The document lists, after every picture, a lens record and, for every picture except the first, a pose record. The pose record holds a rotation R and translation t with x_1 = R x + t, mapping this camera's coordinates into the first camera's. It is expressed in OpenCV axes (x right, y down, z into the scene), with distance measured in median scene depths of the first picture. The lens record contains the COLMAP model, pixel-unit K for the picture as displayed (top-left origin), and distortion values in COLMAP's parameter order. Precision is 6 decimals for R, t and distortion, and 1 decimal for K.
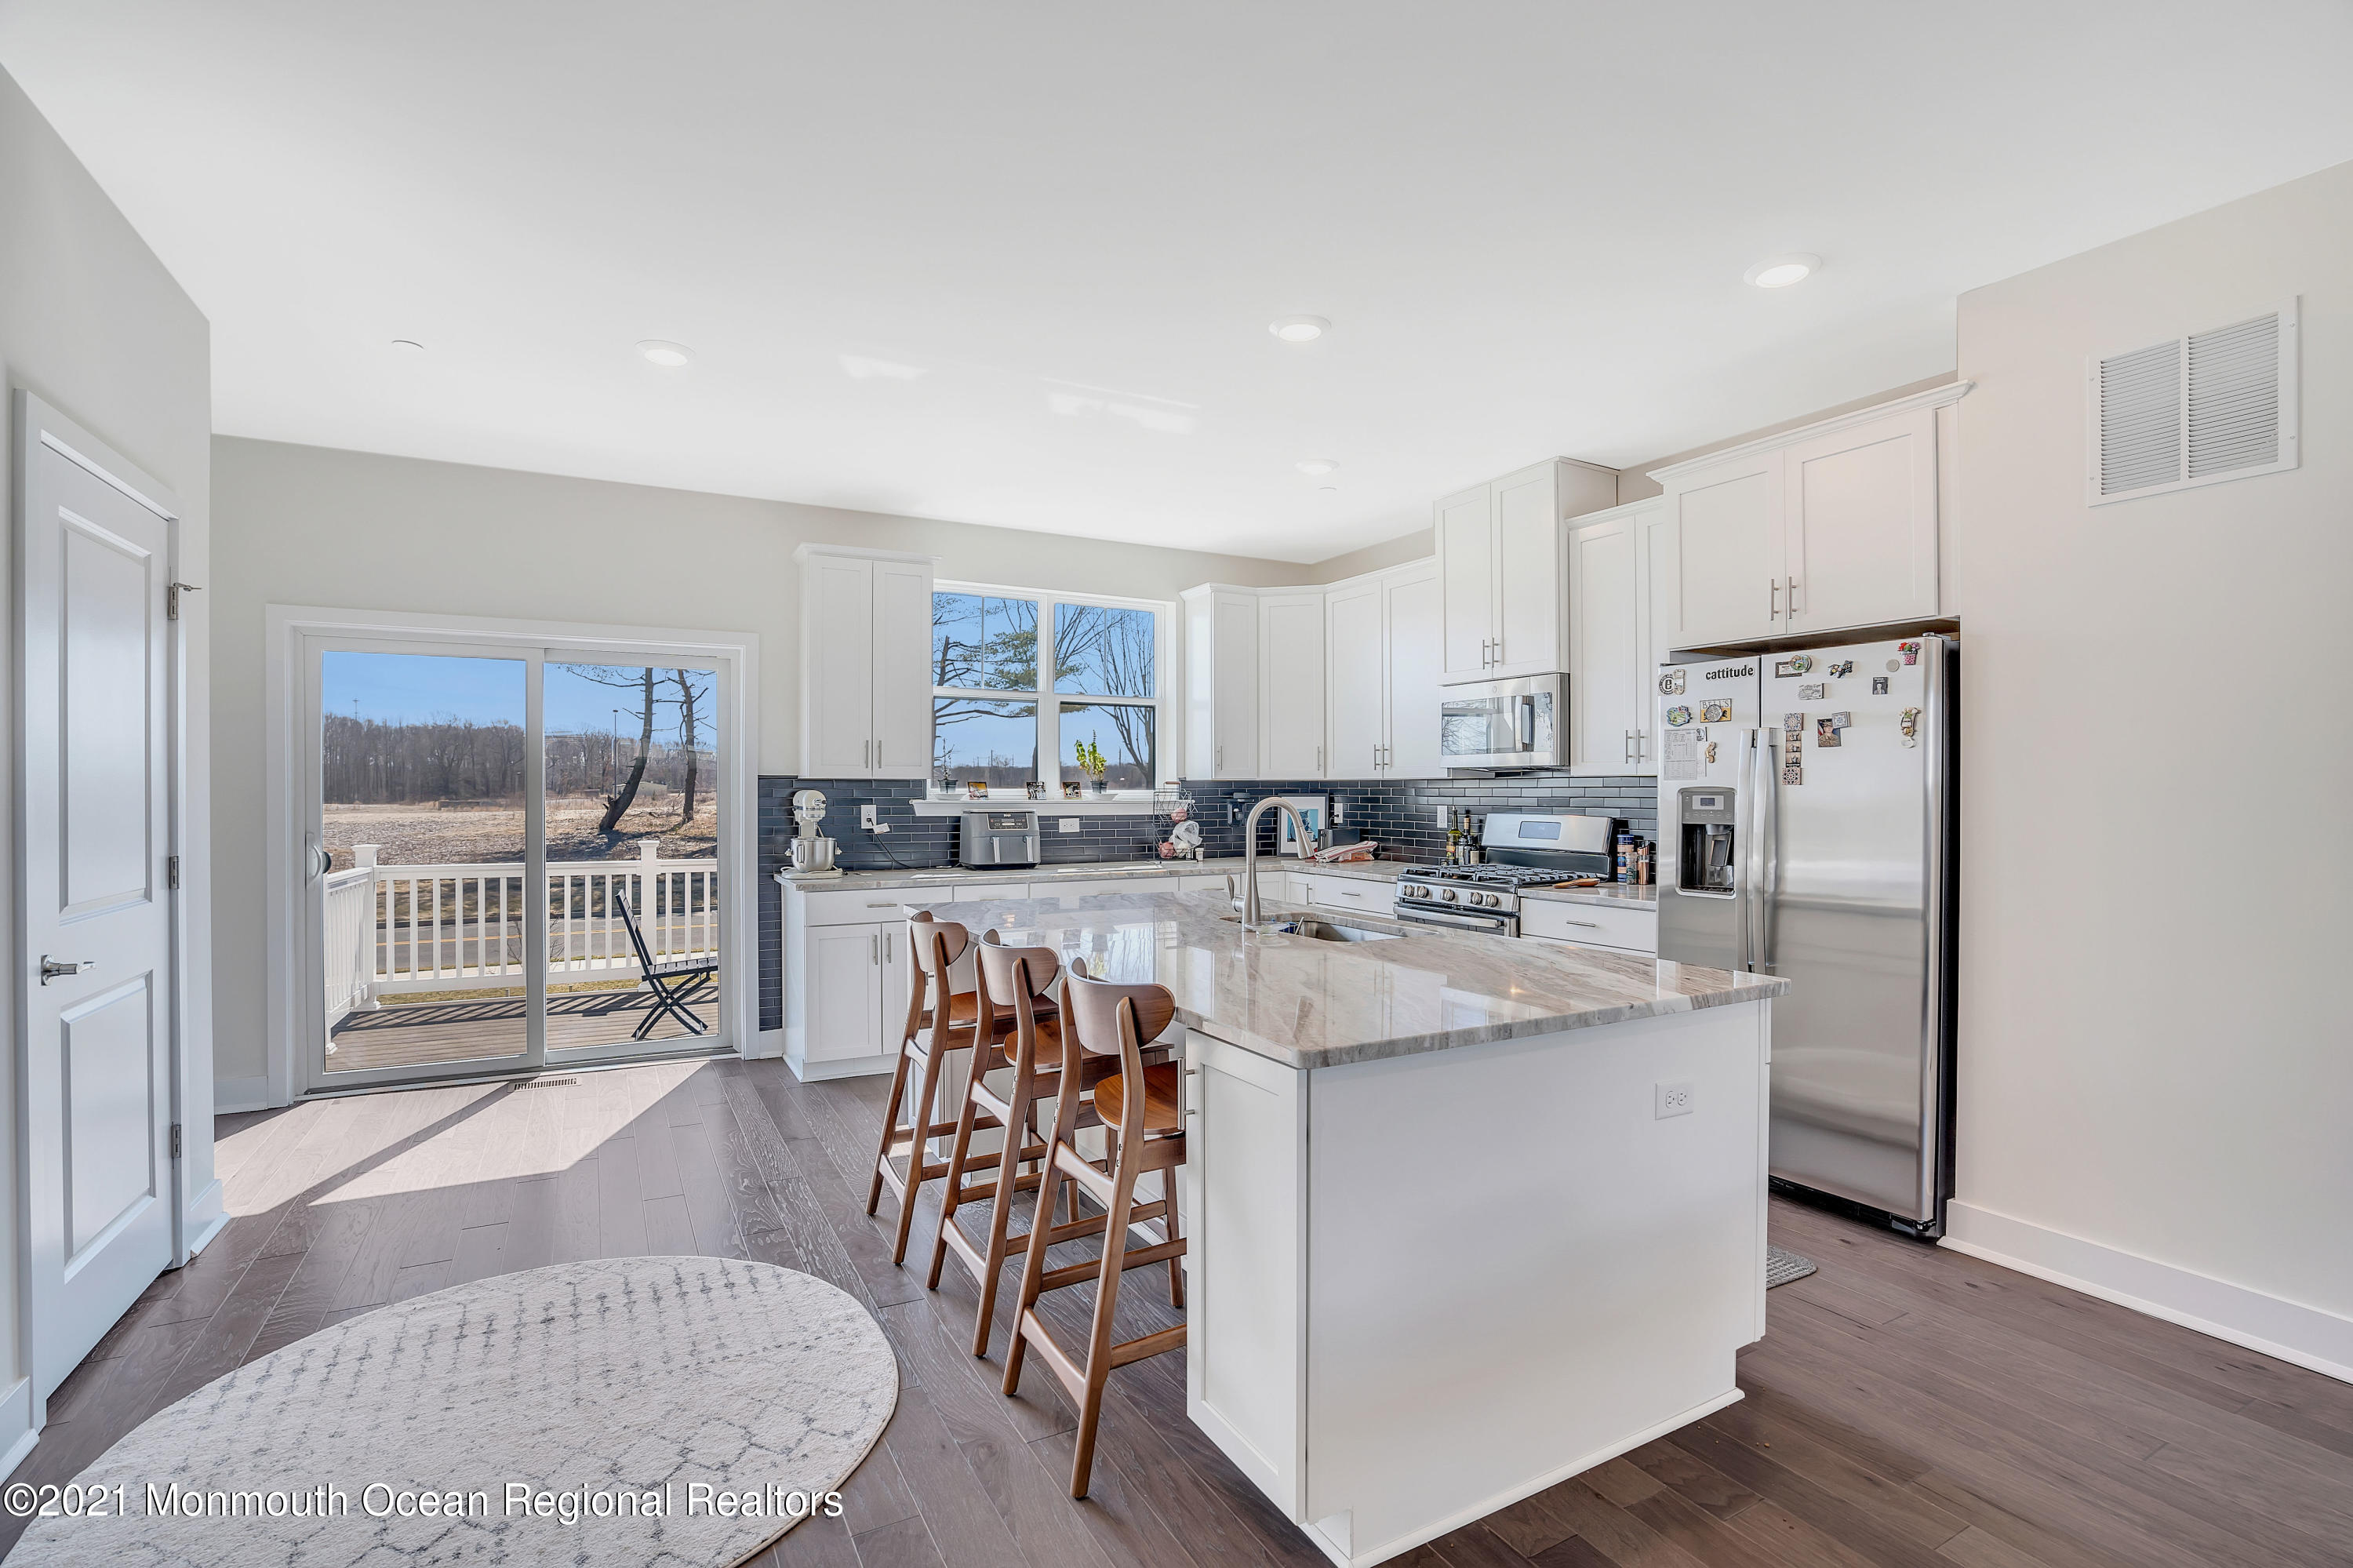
lens RADIAL K [[1059.4, 0, 1191.0], [0, 1059.4, 791.9], [0, 0, 1]] dist [-0.004273, 0.000258]
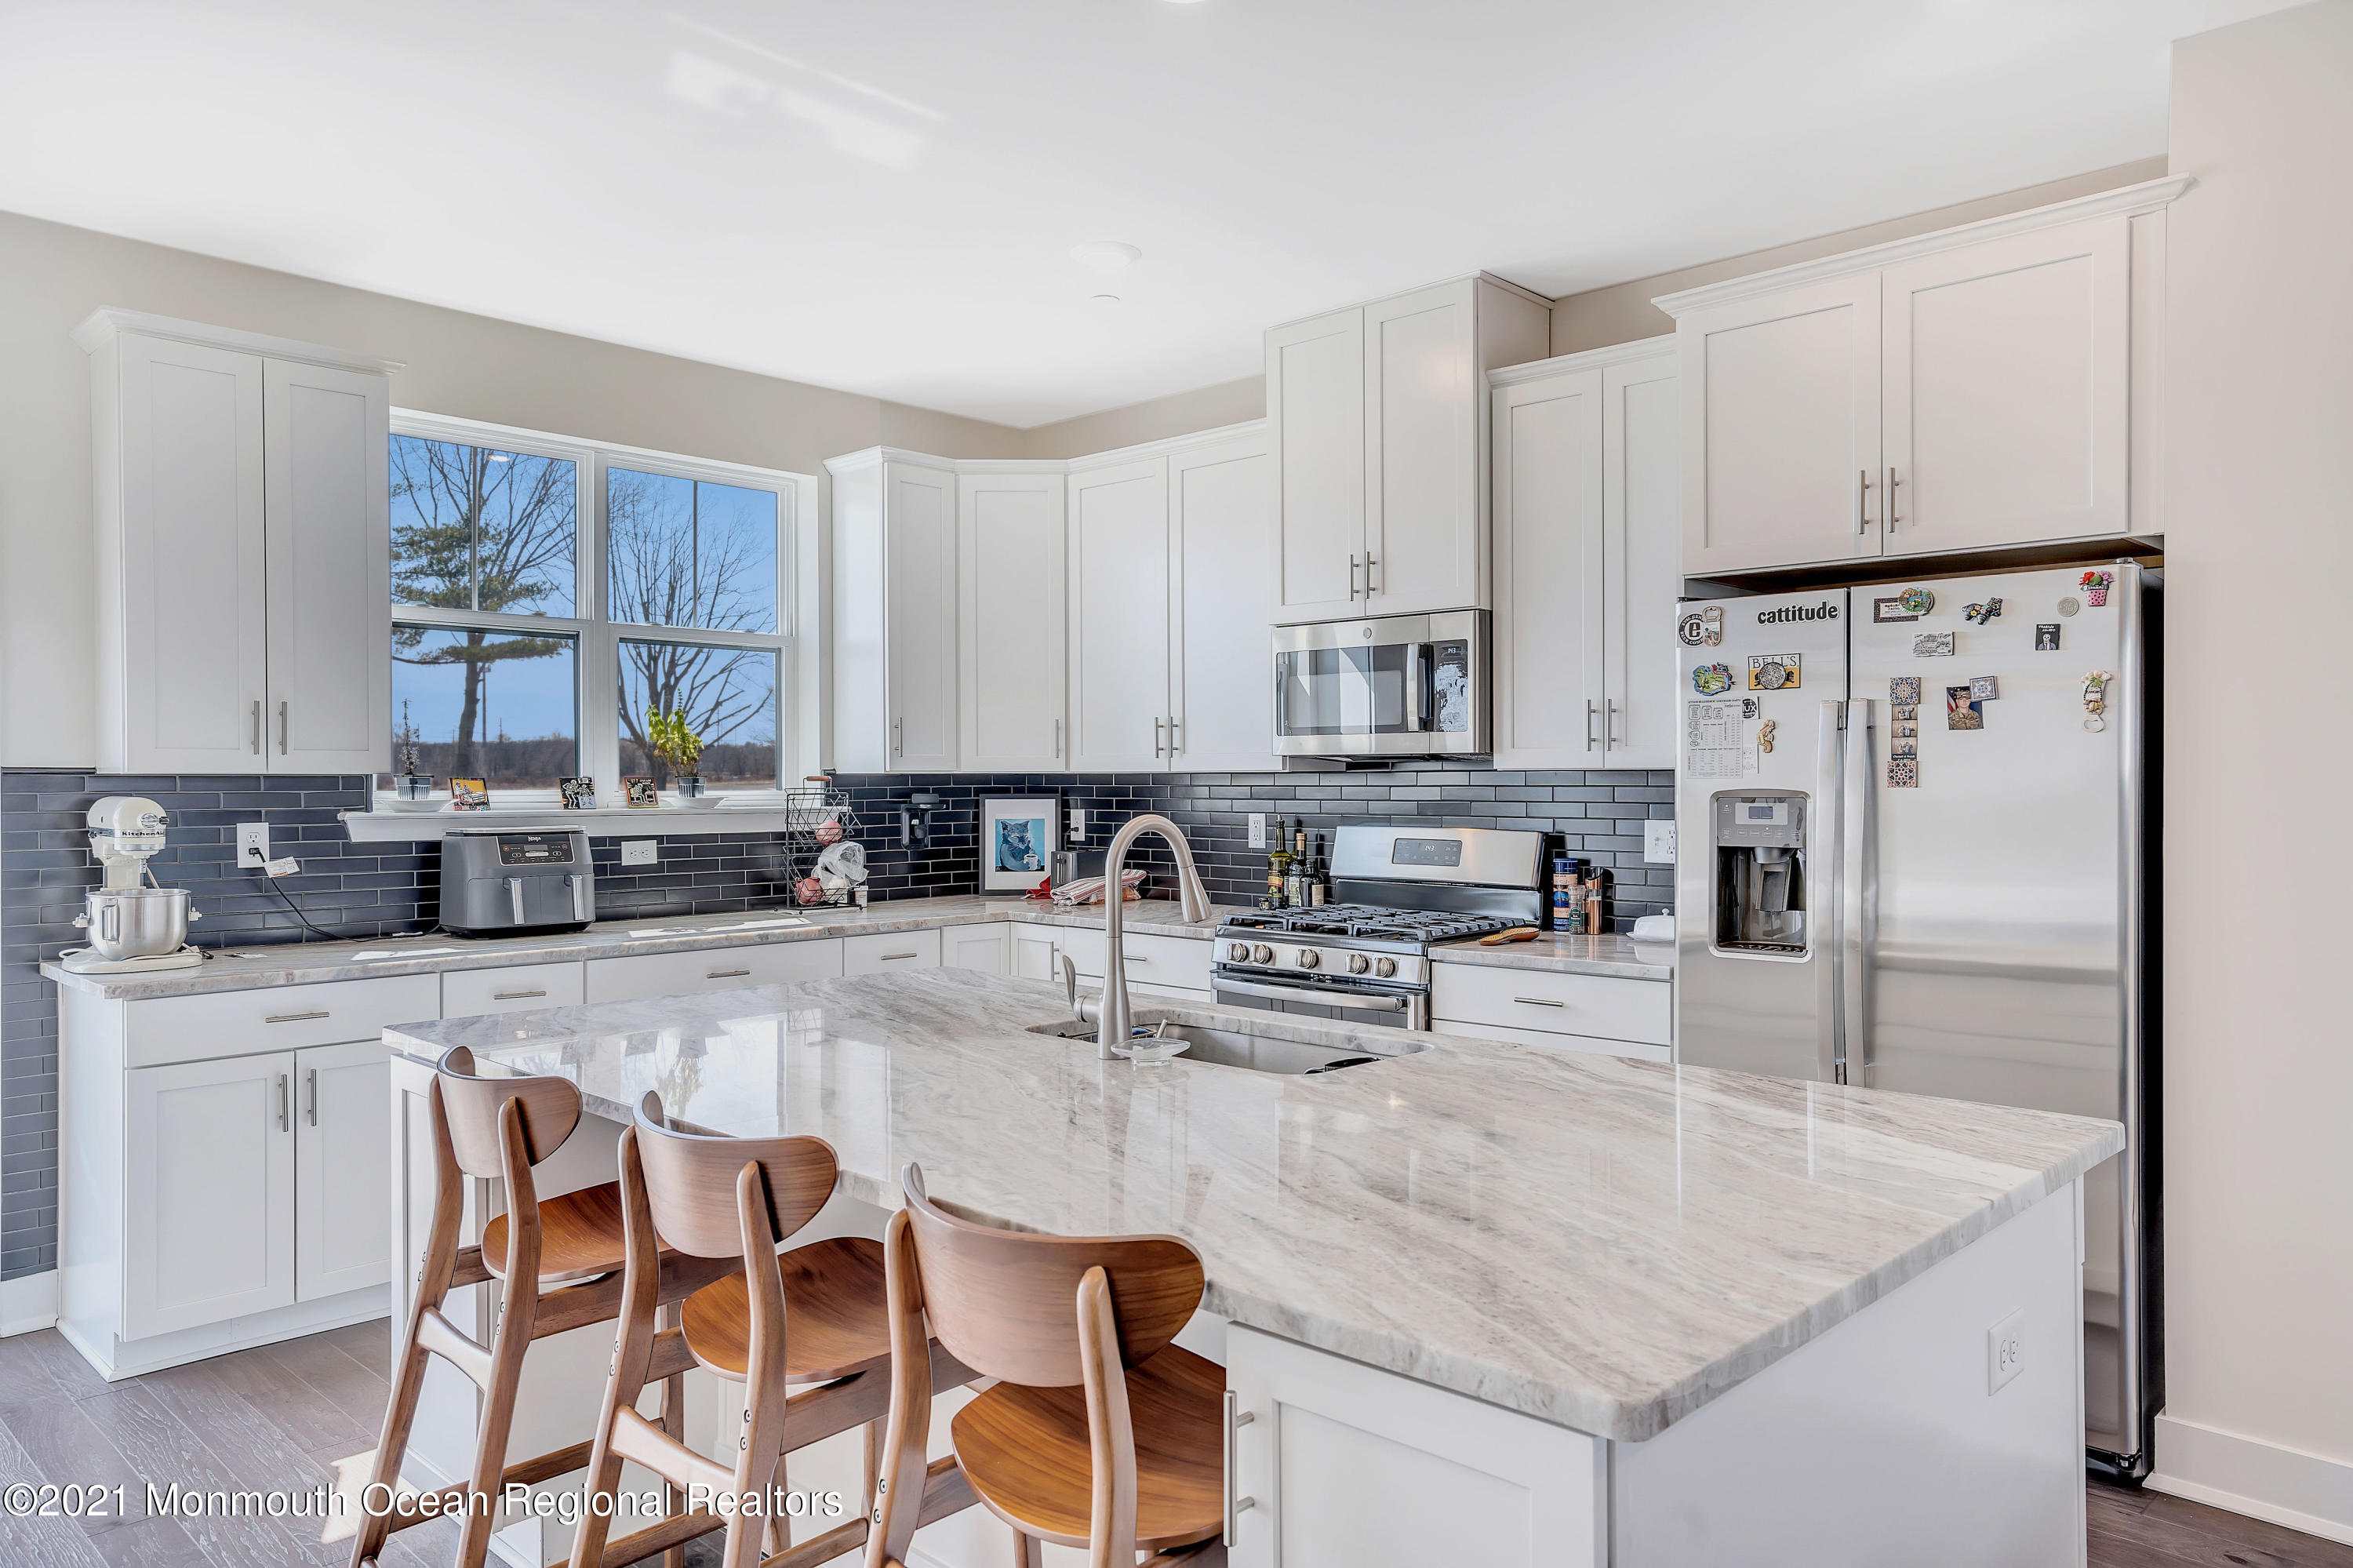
lens RADIAL K [[1466.5, 0, 1092.6], [0, 1466.5, 784.6], [0, 0, 1]] dist [0.025833, 0.004376]
pose [[0.958075, -0.003640, 0.286493, -0.120763], [0.002537, 0.999988, 0.004218, -0.009043], [-0.286505, -0.003314, 0.958073, 0.186212]]
